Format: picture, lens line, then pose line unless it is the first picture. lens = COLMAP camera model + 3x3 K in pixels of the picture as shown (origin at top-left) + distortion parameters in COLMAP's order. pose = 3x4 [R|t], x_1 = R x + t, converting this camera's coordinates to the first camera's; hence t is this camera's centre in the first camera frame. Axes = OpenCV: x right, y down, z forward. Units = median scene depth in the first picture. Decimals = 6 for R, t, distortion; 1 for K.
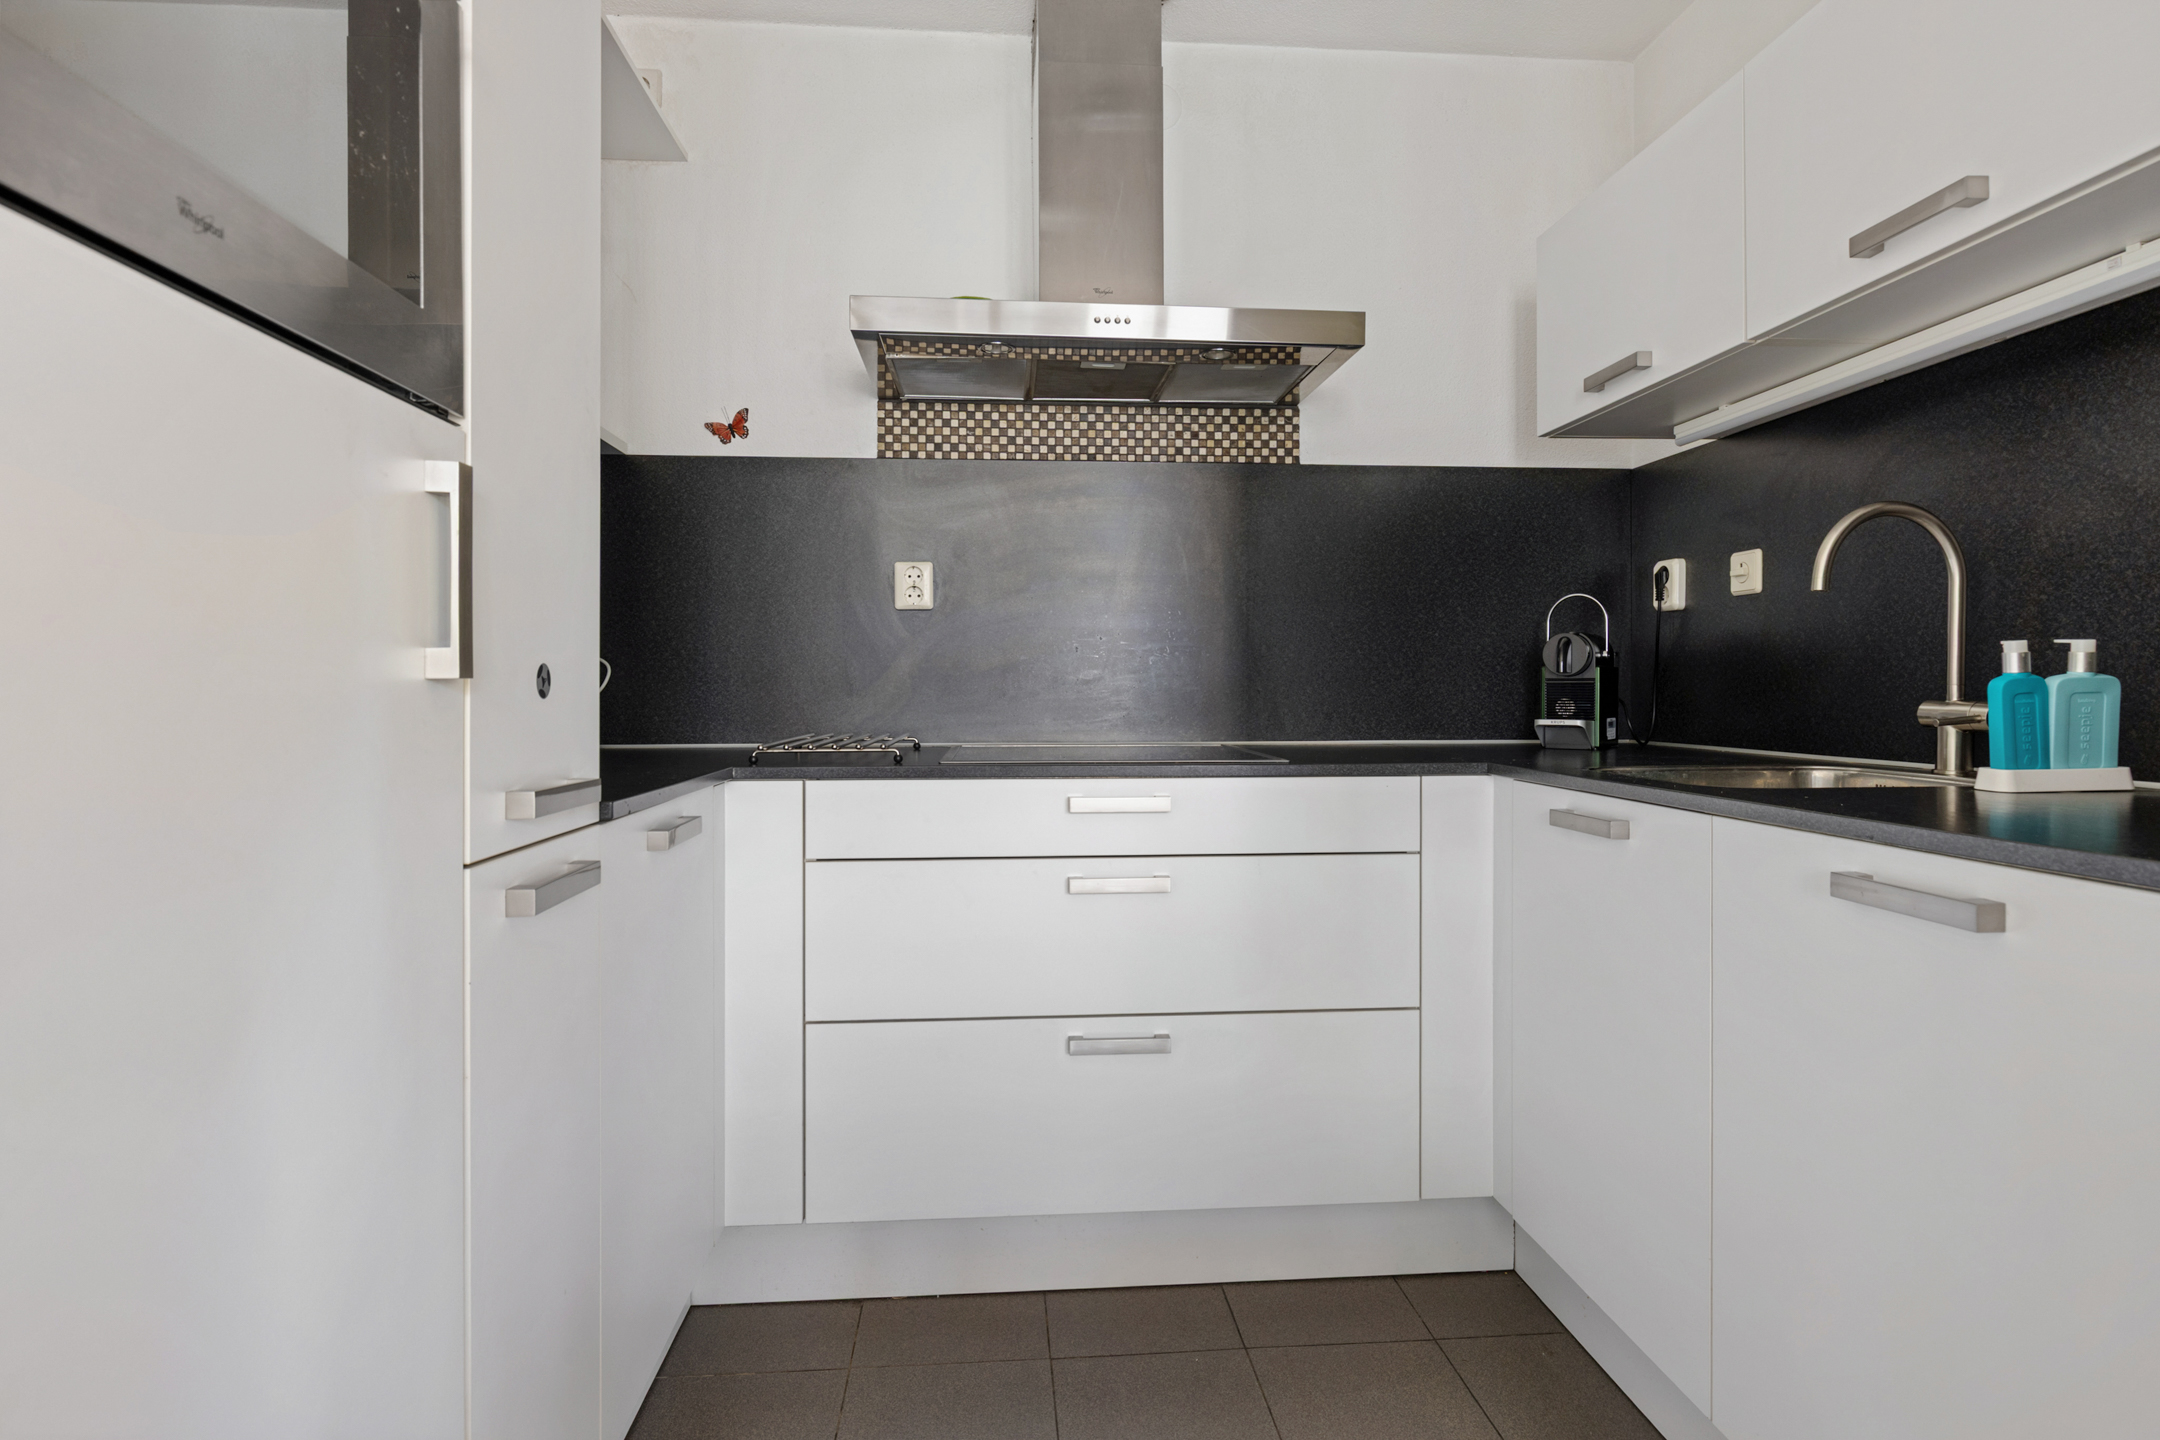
lens RADIAL K [[1147.3, 0, 1080.9], [0, 1147.3, 710.4], [0, 0, 1]] dist [-0.000316, -0.000664]
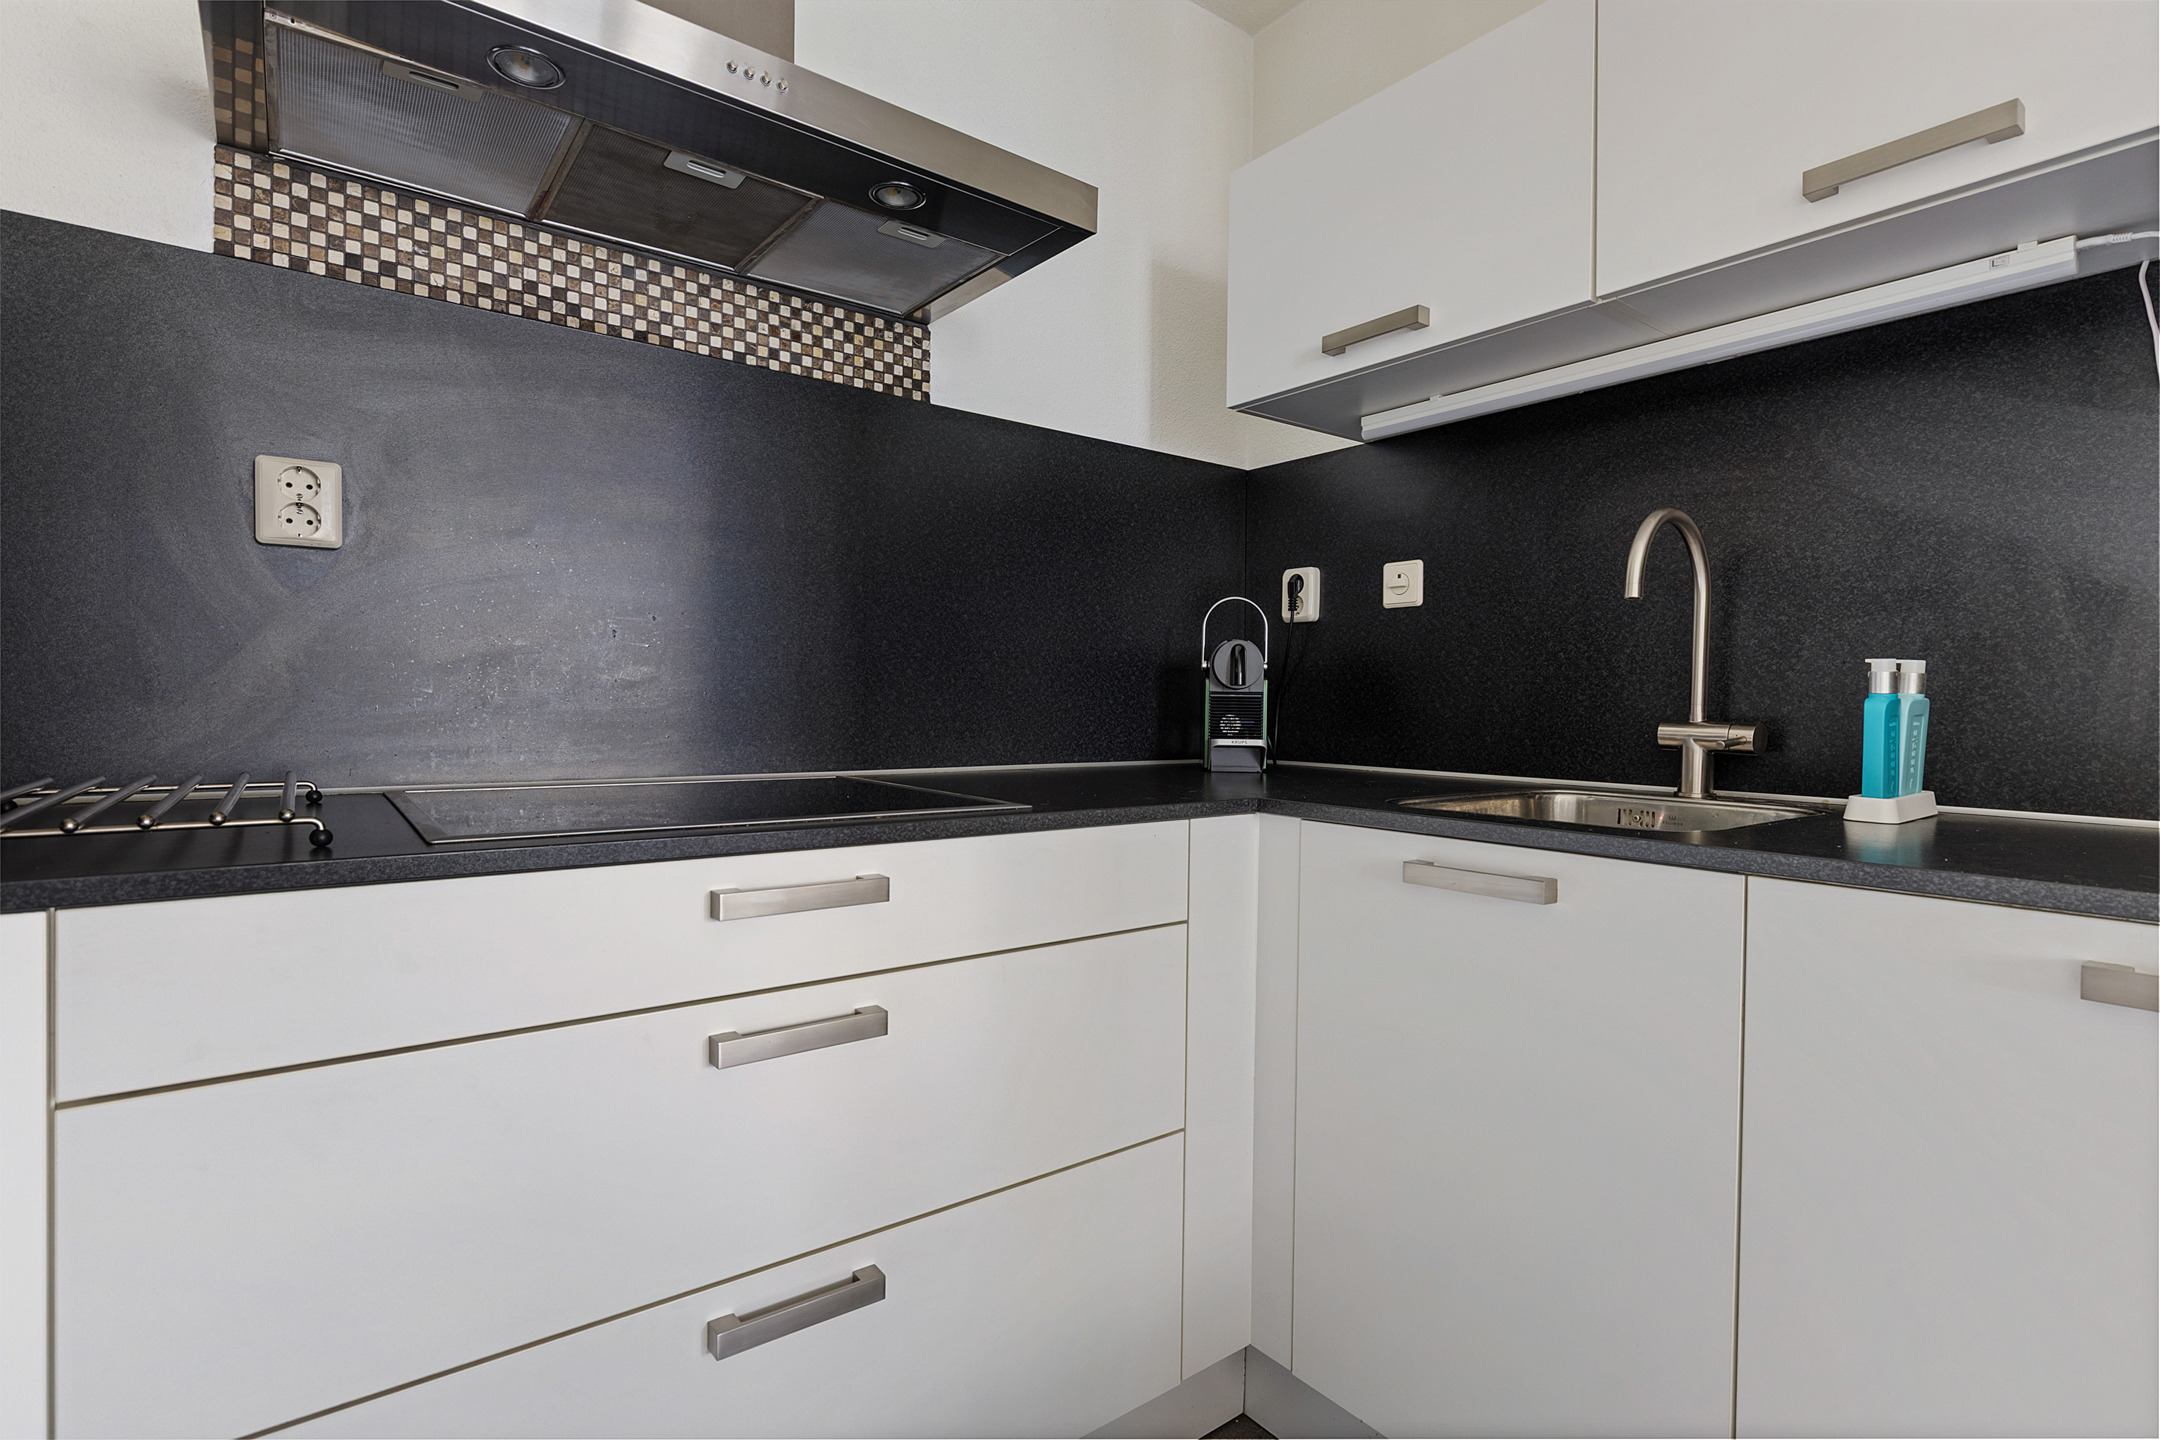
lens RADIAL K [[1040.6, 0, 1080.8], [0, 1040.6, 722.3], [0, 0, 1]] dist [-0.001876, -0.001253]
pose [[0.833970, 0.001131, 0.551808, -0.112464], [-0.002773, 0.999994, 0.002142, -0.006006], [-0.551803, -0.003317, 0.833968, 0.395266]]
